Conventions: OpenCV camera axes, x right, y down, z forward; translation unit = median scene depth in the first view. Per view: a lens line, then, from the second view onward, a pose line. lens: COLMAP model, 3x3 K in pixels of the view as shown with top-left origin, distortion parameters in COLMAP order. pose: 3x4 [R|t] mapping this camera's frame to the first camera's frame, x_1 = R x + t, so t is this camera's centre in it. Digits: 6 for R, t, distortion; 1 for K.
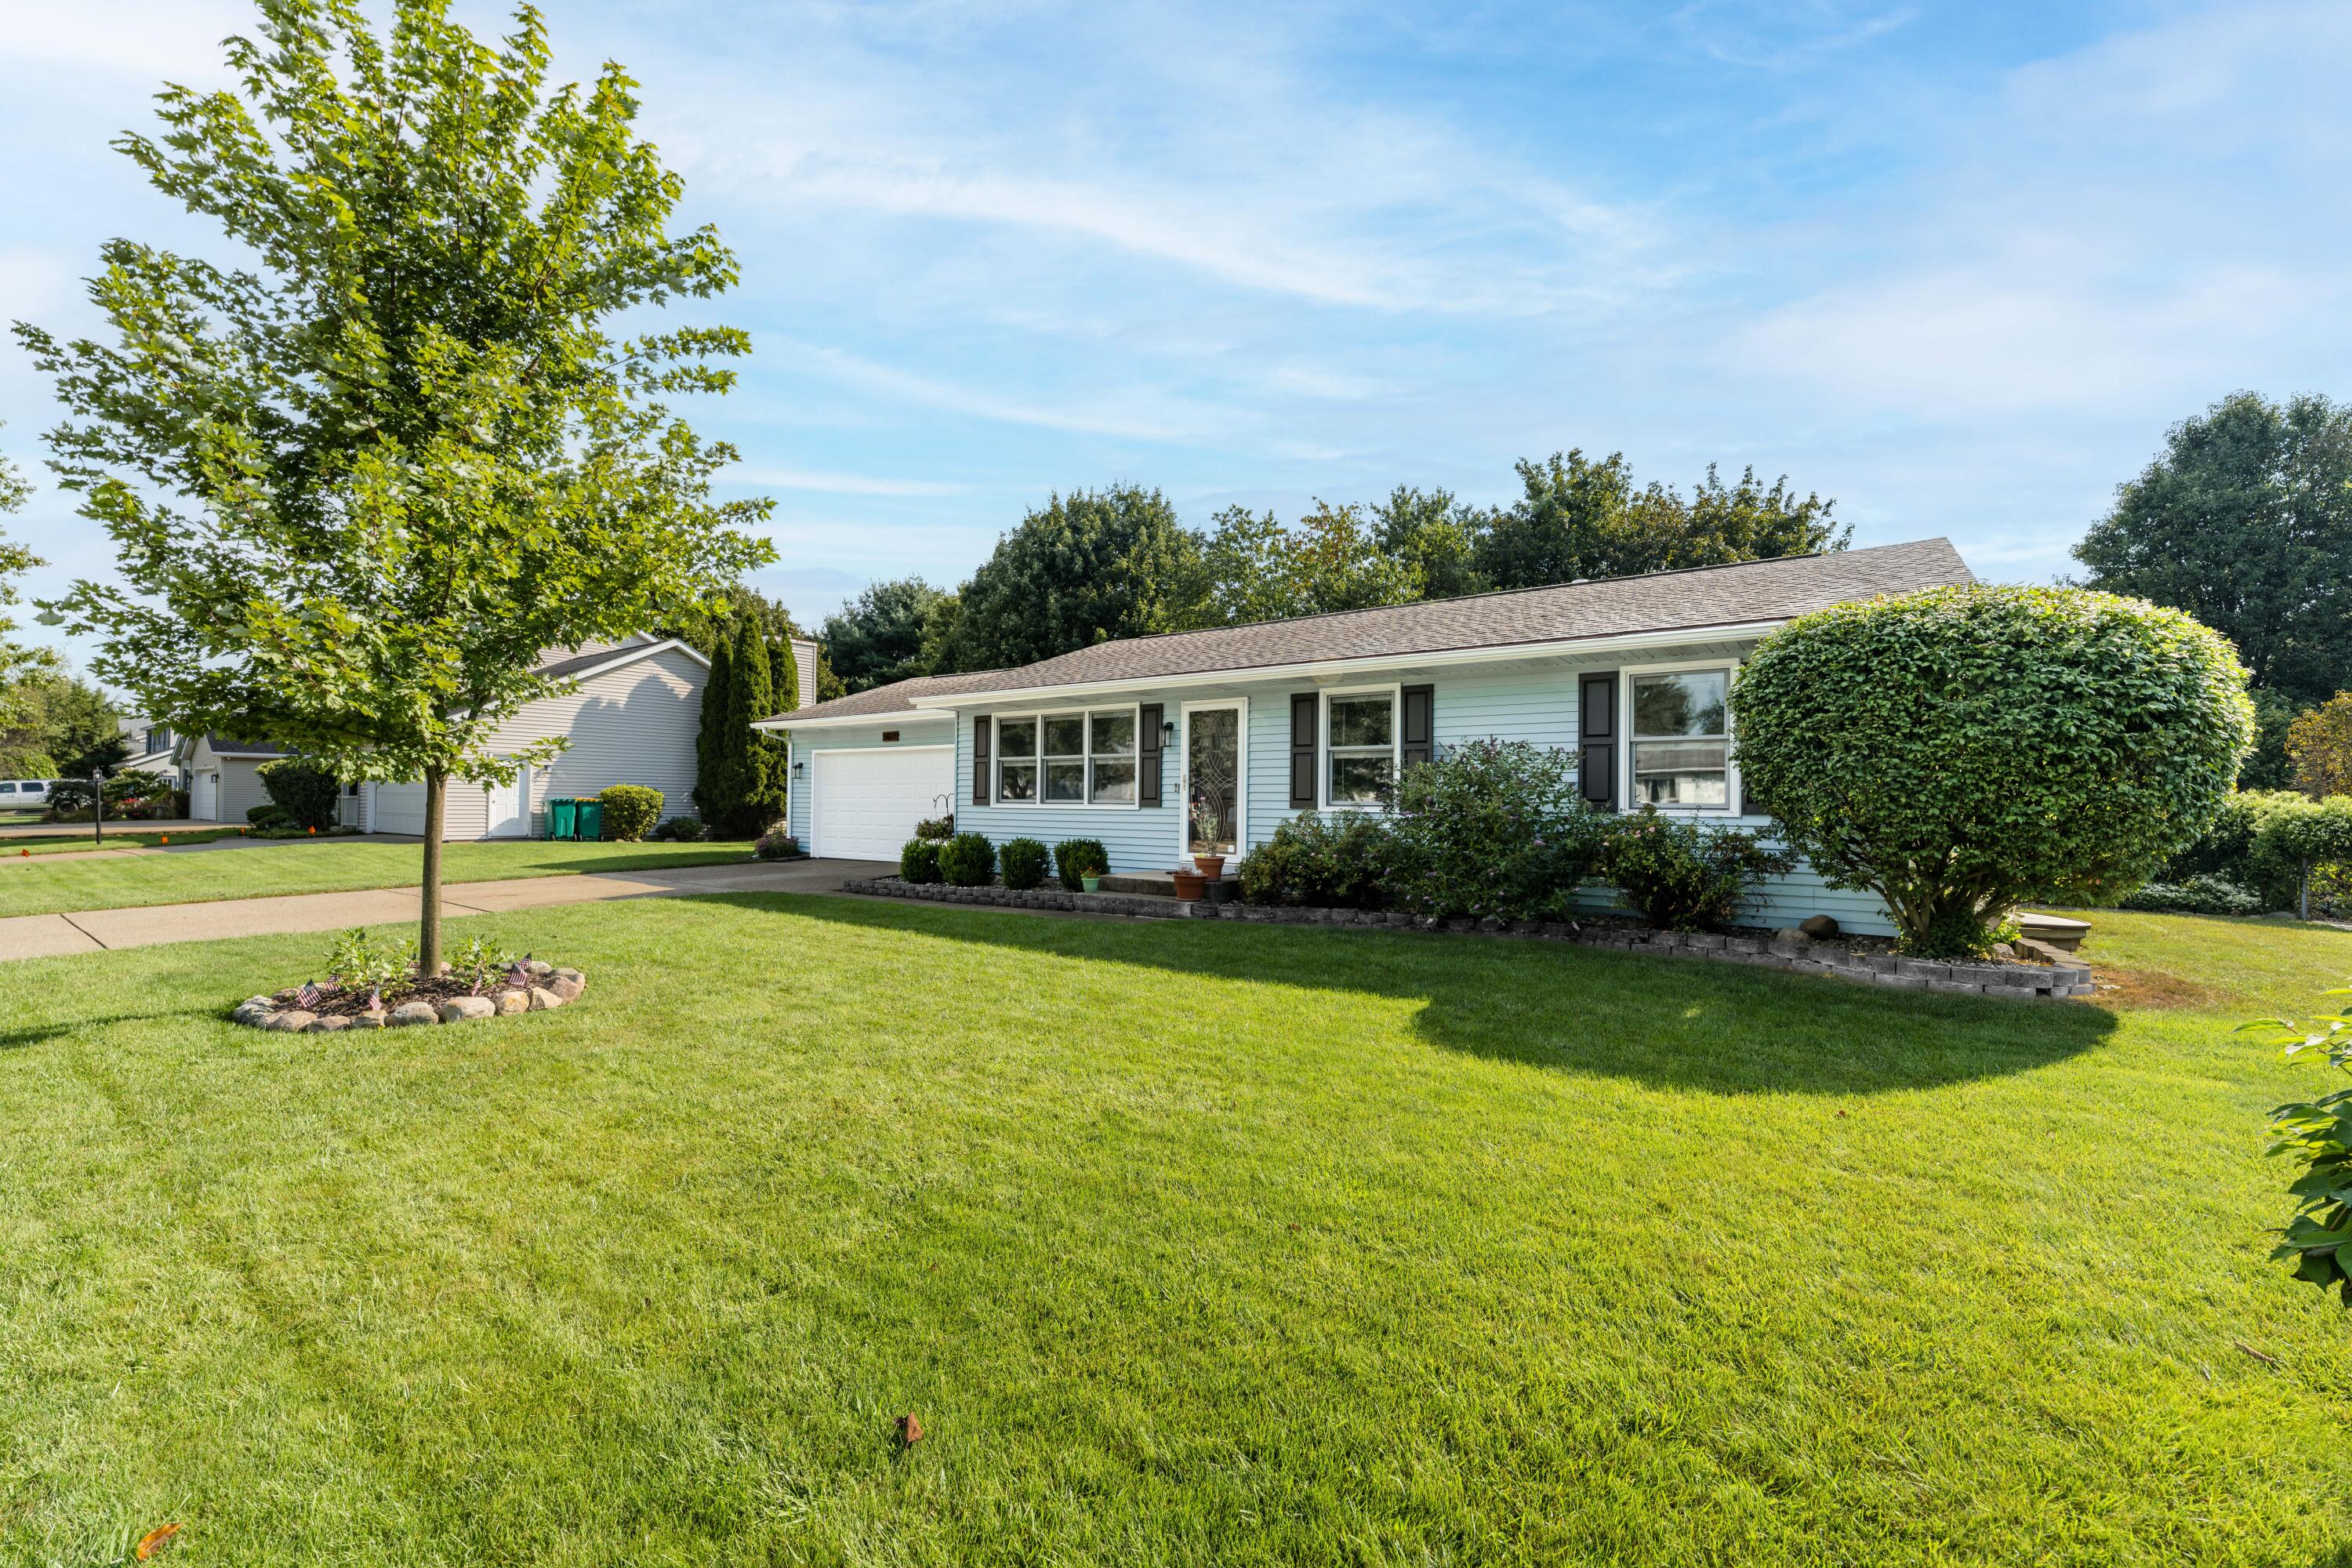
lens RADIAL K [[951.6, 0, 1176.0], [0, 951.6, 784.0], [0, 0, 1]] dist [-0.001028, -0.000182]
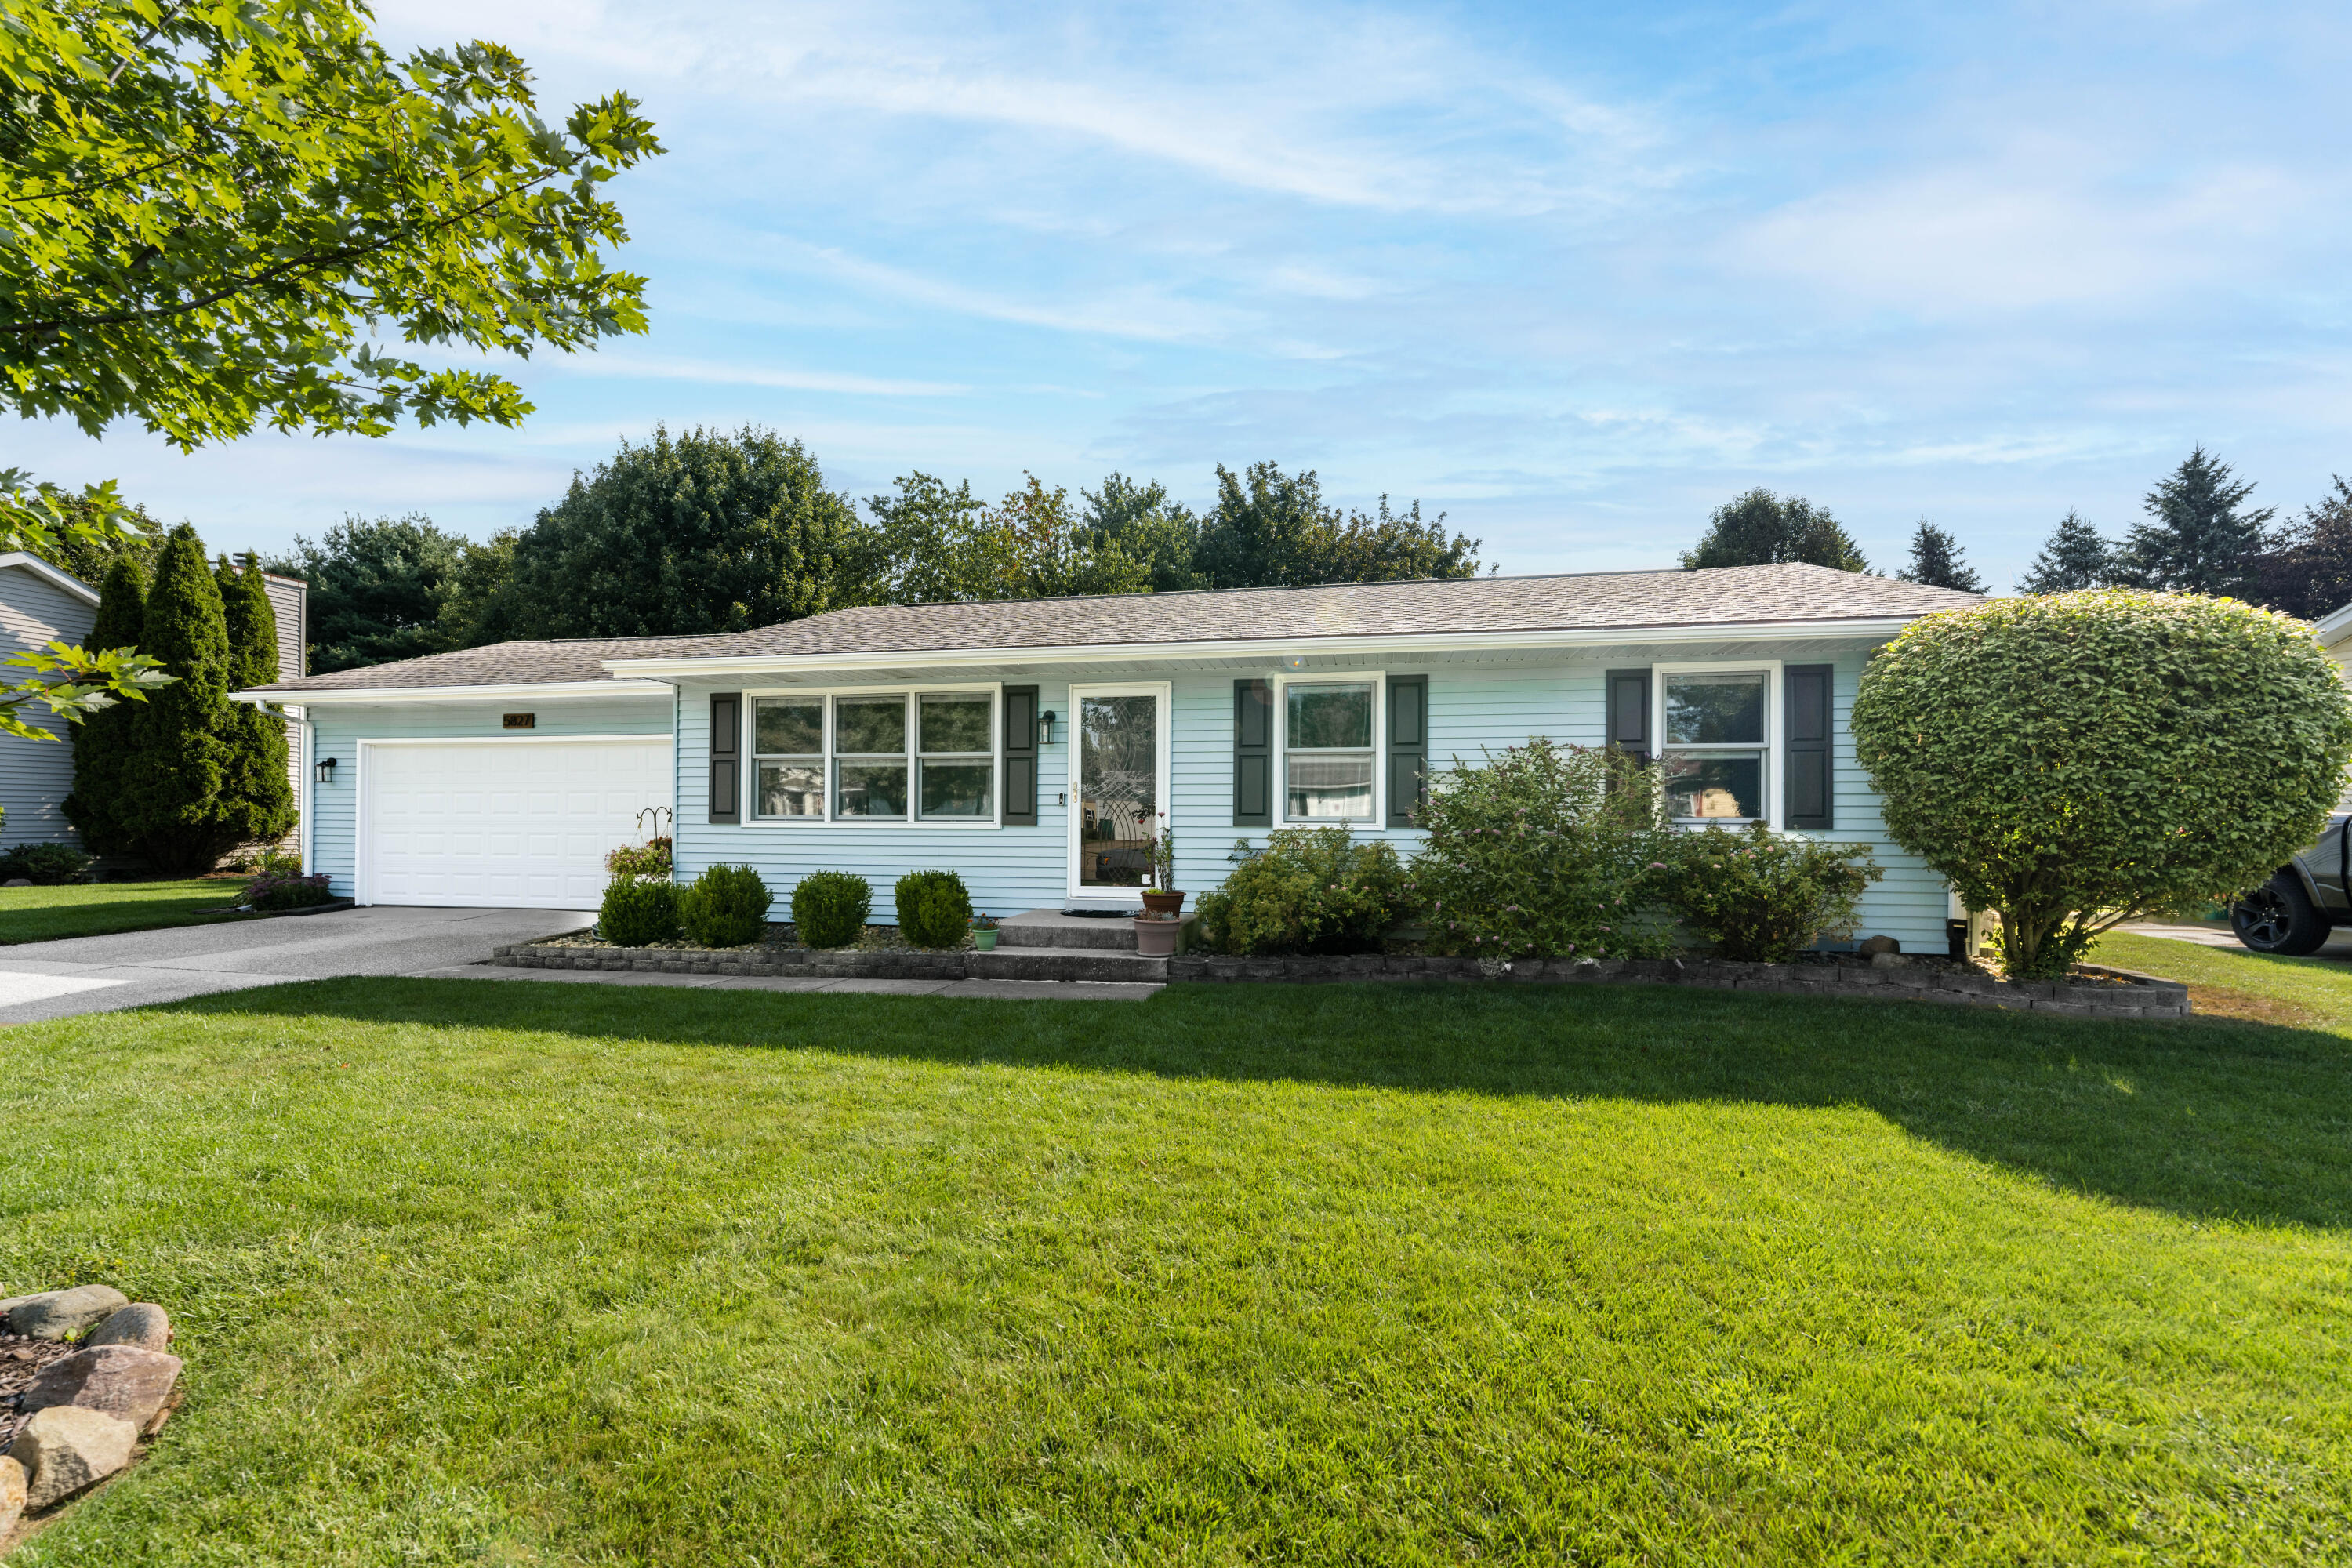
lens RADIAL K [[964.7, 0, 1170.4], [0, 964.7, 804.7], [0, 0, 1]] dist [0.000539, 0.000092]
pose [[0.910936, 0.000090, 0.412548, -0.159812], [-0.004312, 0.999947, 0.009304, 0.000632], [-0.412526, -0.010254, 0.910888, 0.188523]]
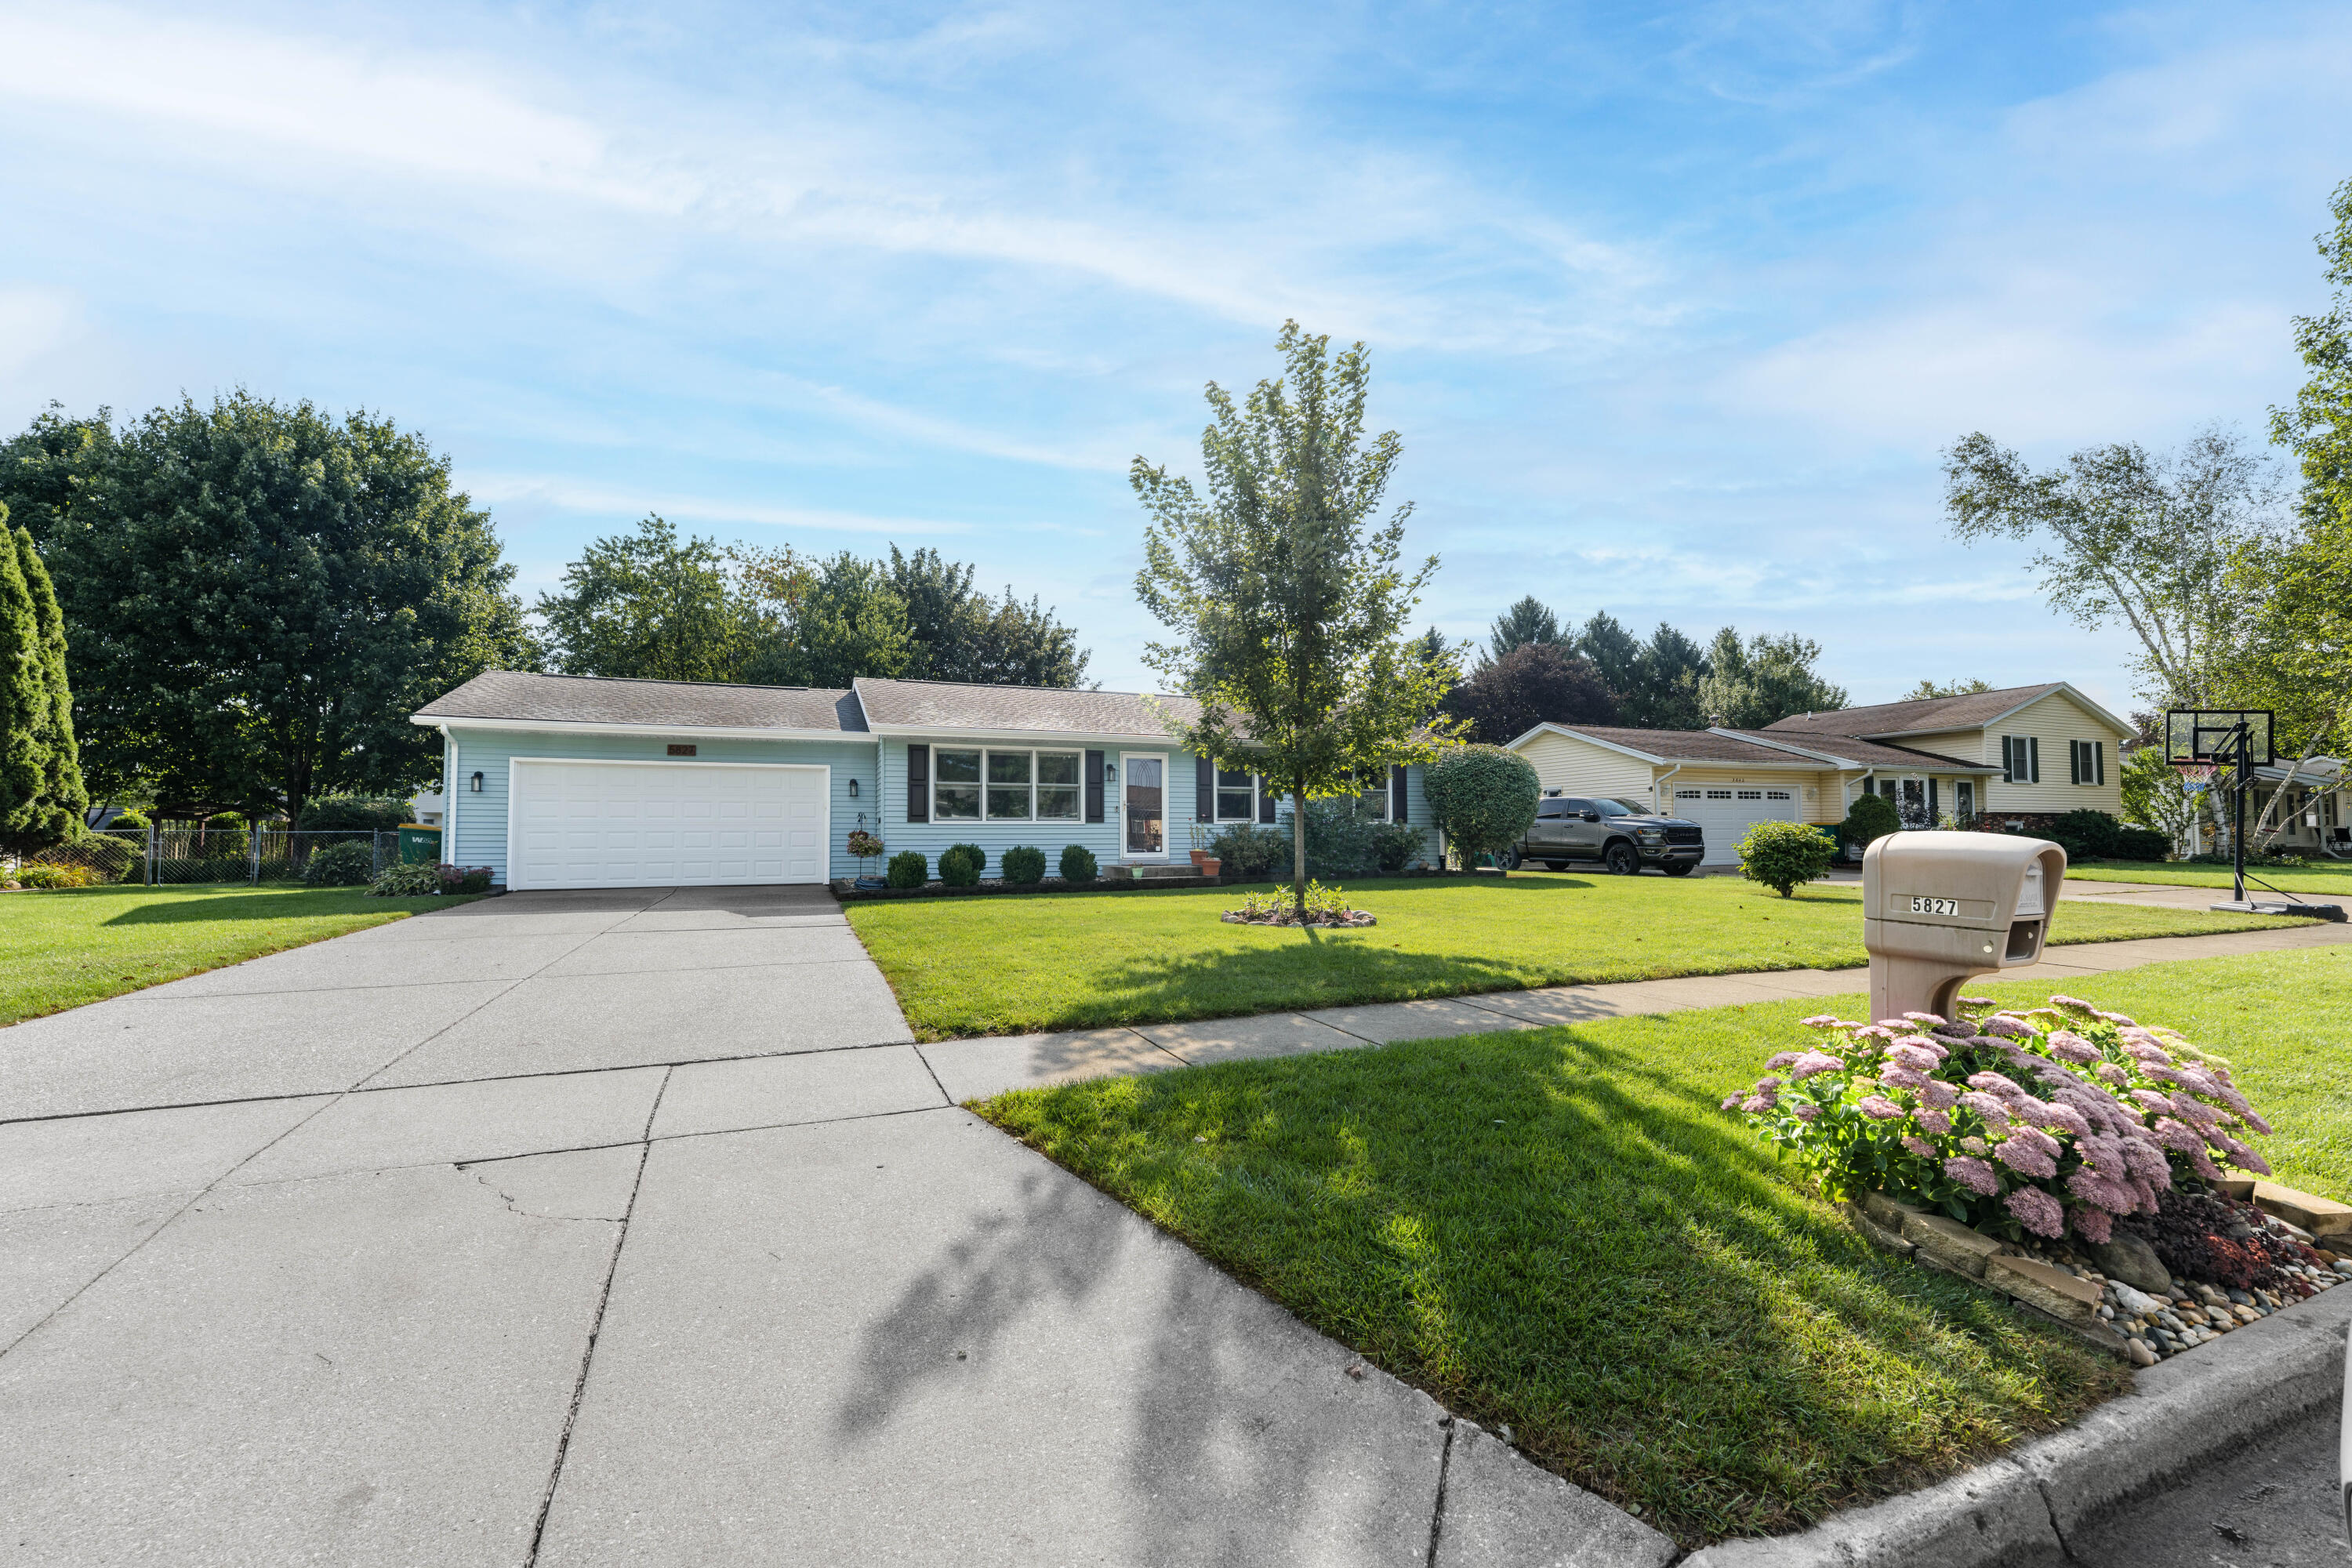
lens RADIAL K [[947.8, 0, 1176.3], [0, 947.8, 824.0], [0, 0, 1]] dist [0.025944, 0.000129]
pose [[0.527310, 0.005671, 0.849654, -0.824458], [-0.006543, 0.999975, -0.002614, 0.020637], [-0.849648, -0.004181, 0.527334, 0.096913]]
